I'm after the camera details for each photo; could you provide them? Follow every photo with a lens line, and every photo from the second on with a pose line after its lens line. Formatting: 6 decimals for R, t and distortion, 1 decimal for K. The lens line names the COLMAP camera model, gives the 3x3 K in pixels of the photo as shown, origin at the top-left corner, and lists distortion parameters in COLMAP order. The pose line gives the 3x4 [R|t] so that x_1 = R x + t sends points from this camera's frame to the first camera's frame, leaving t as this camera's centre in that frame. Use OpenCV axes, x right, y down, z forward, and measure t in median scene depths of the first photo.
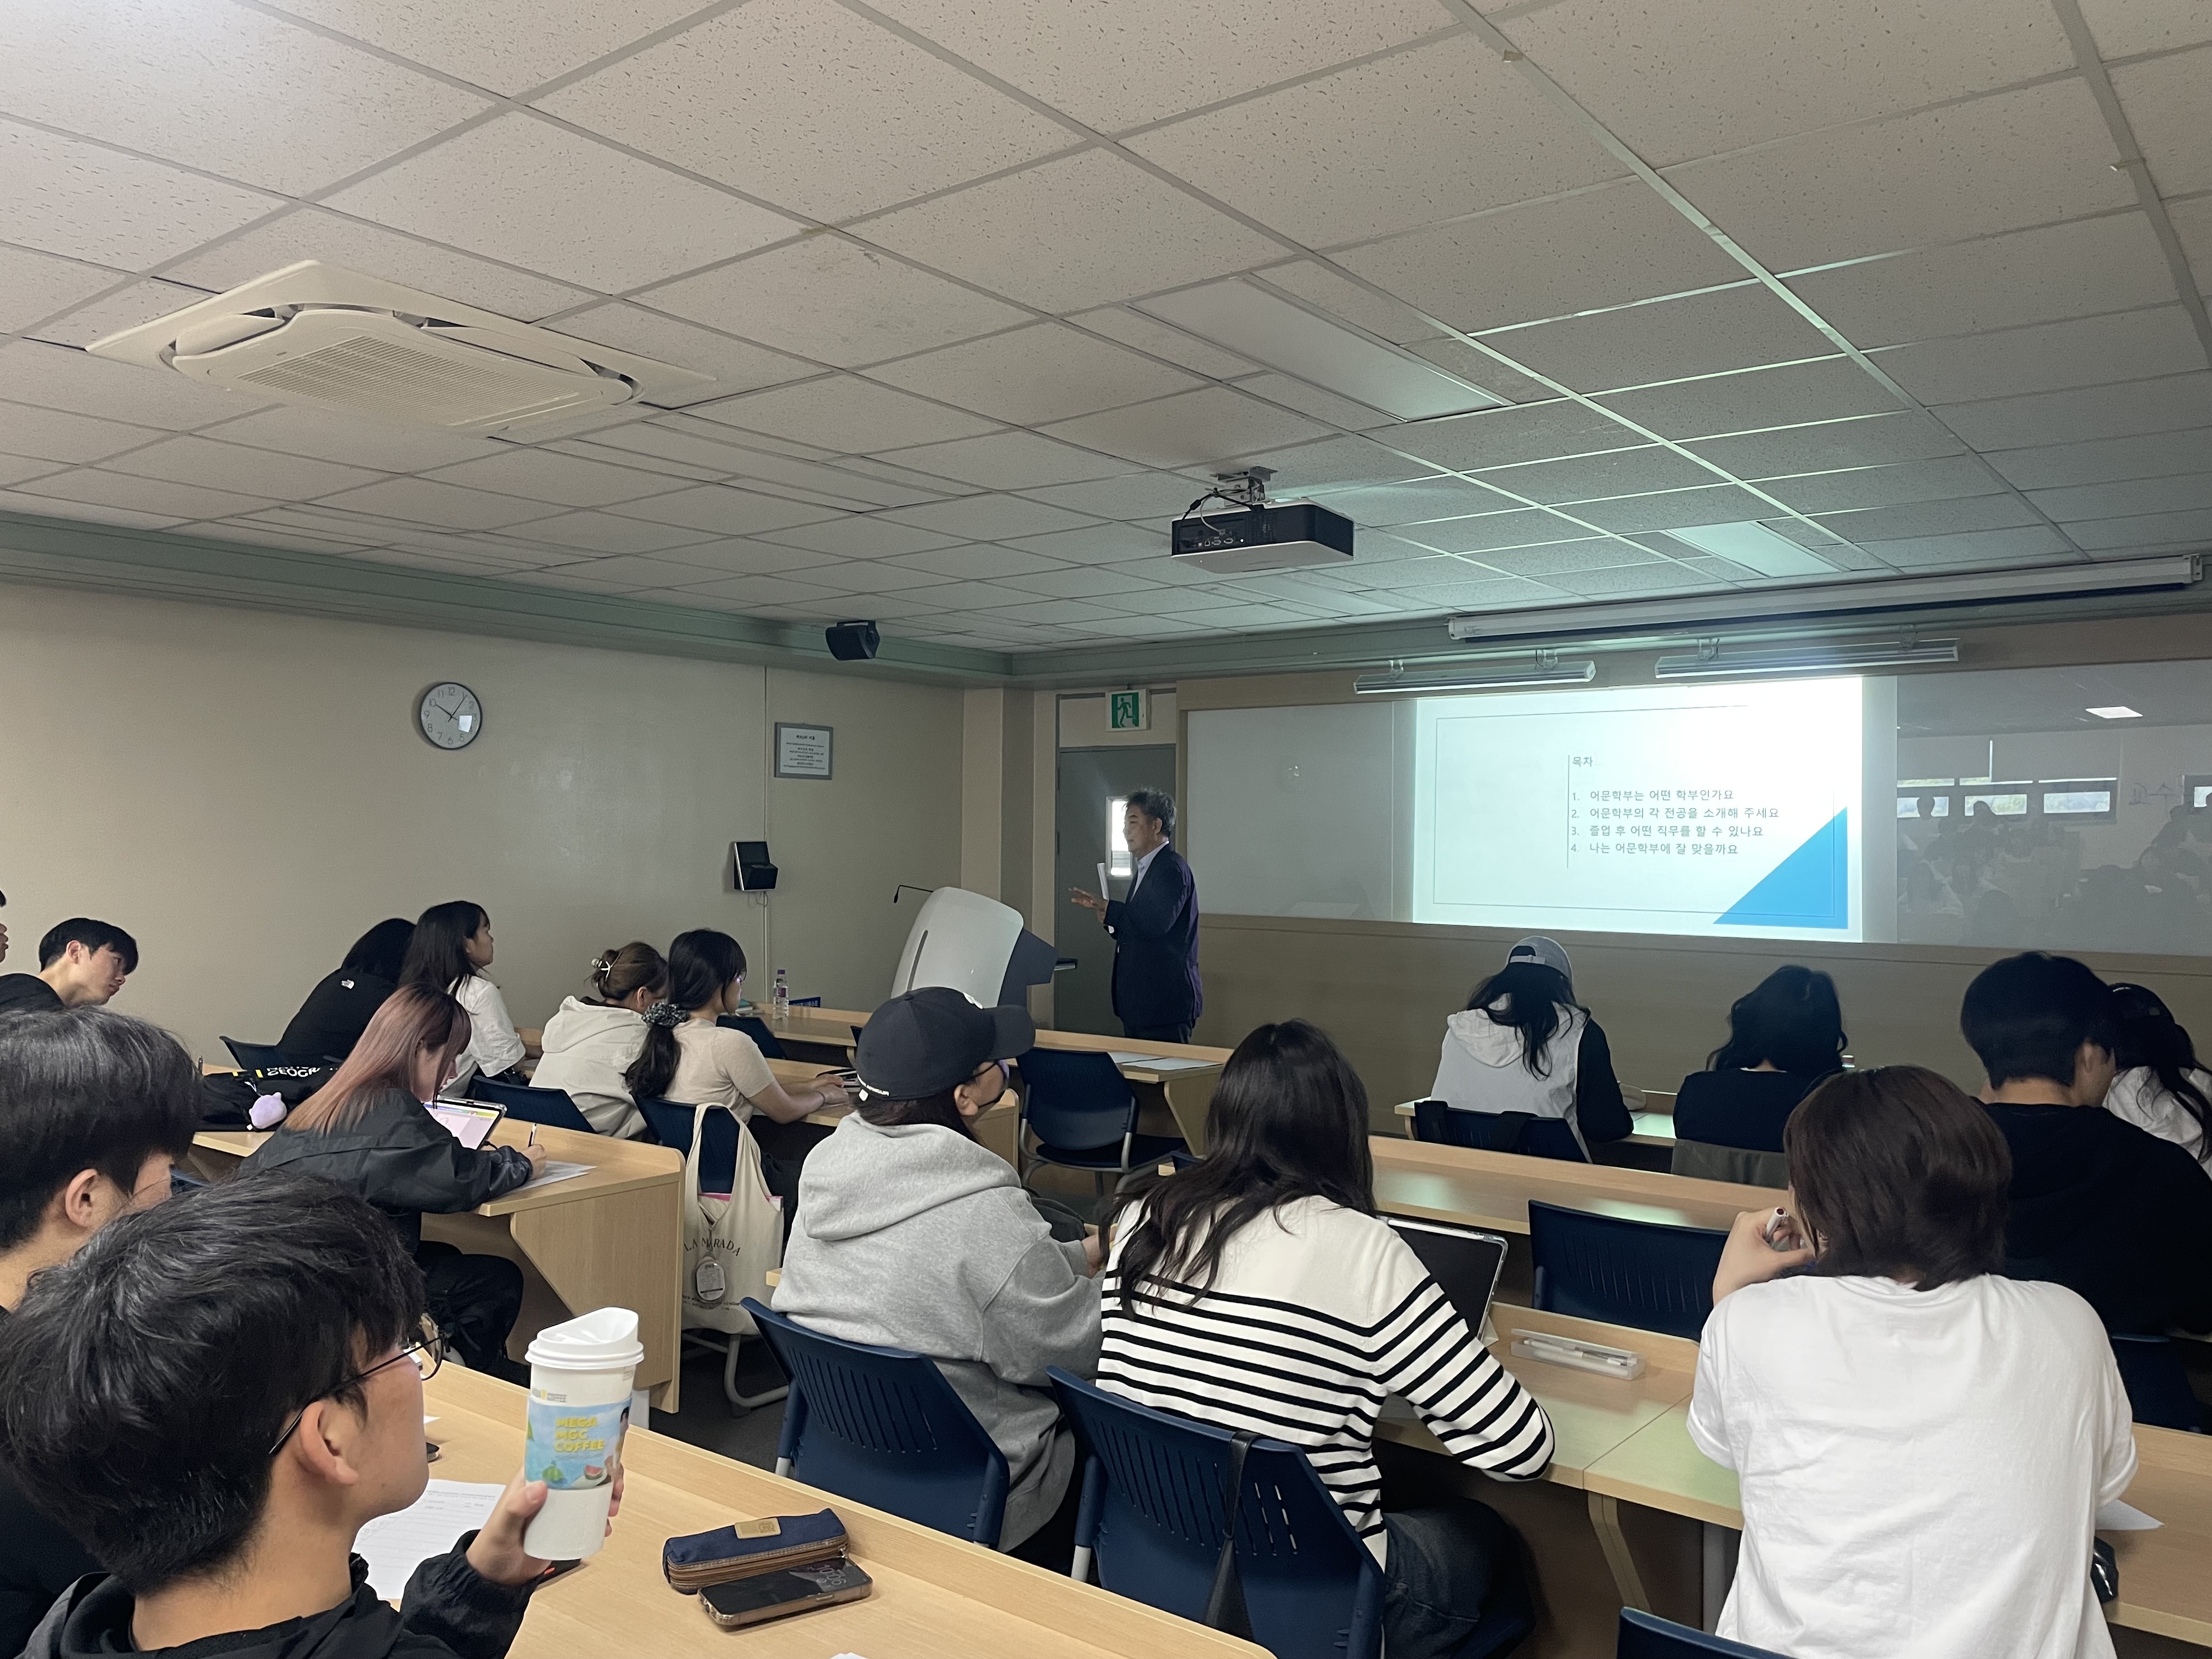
lens RADIAL K [[1665.9, 0, 1109.5], [0, 1665.9, 813.1], [0, 0, 1]] dist [0.118958, -0.152560]
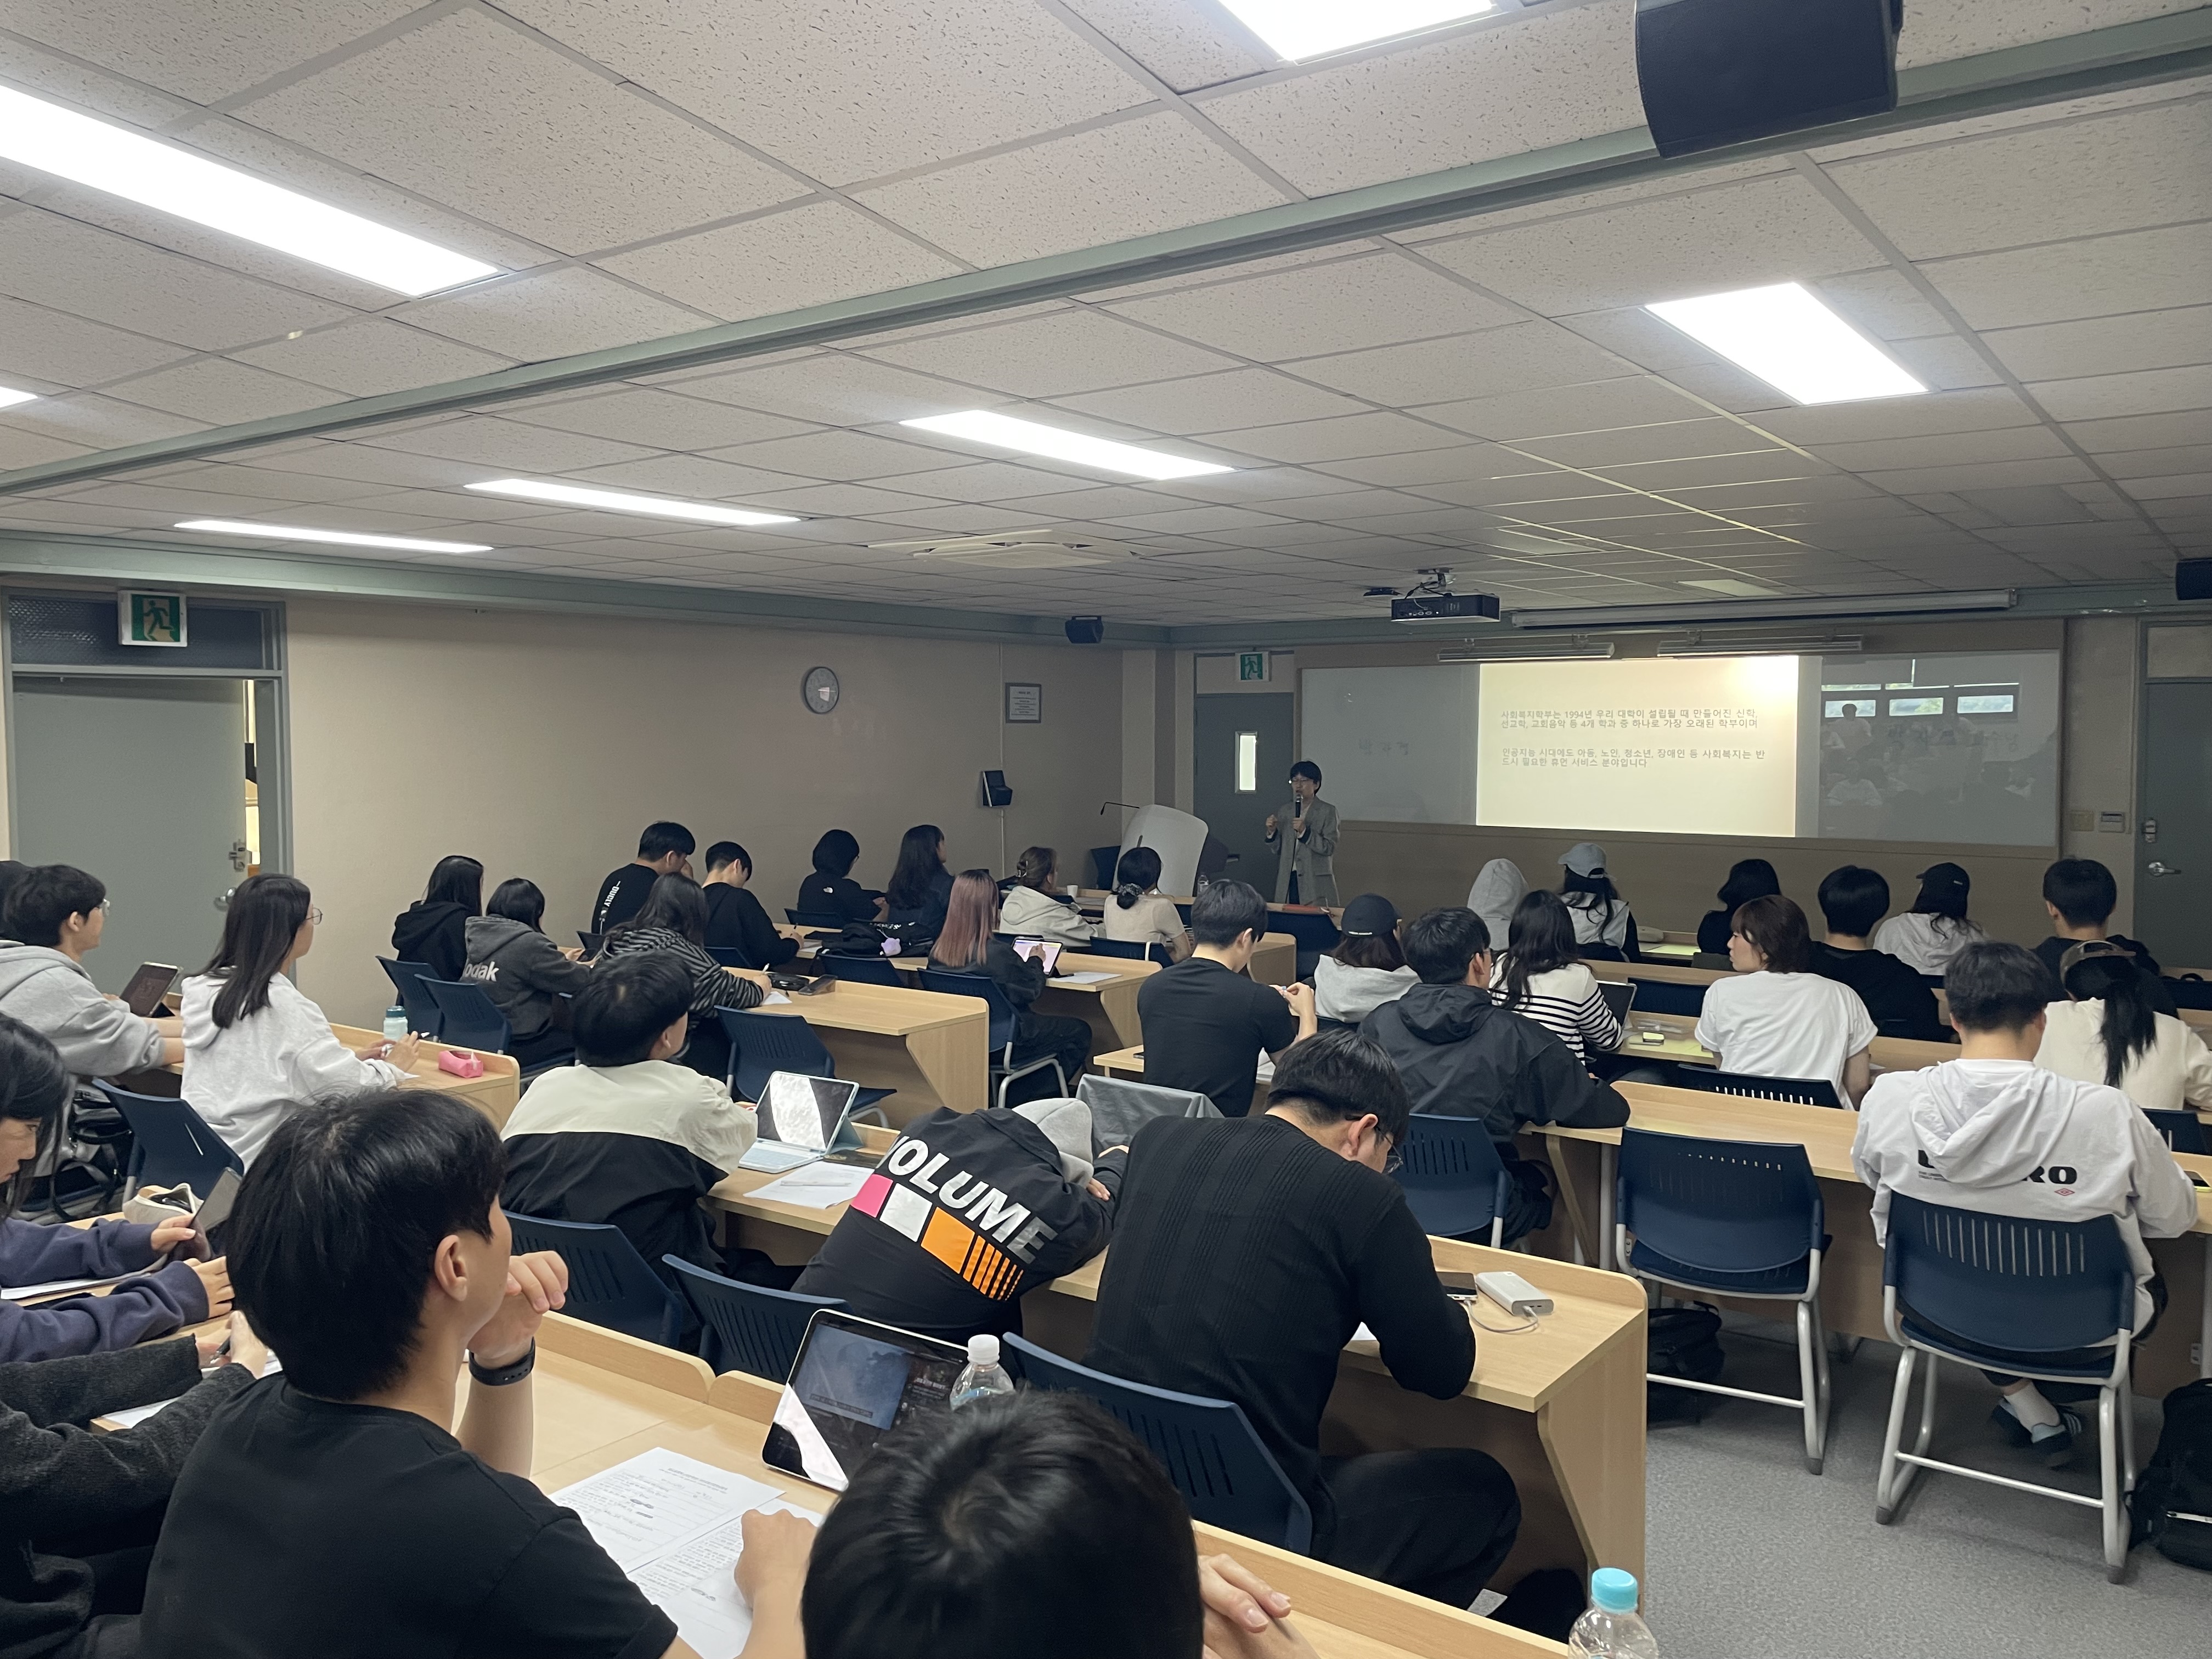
lens RADIAL K [[1665.9, 0, 1109.5], [0, 1665.9, 813.1], [0, 0, 1]] dist [0.118958, -0.152560]
pose [[0.999571, -0.010194, 0.027474, -0.154186], [0.008307, 0.997655, 0.067934, -0.039762], [-0.028102, -0.067676, 0.997311, -0.360924]]
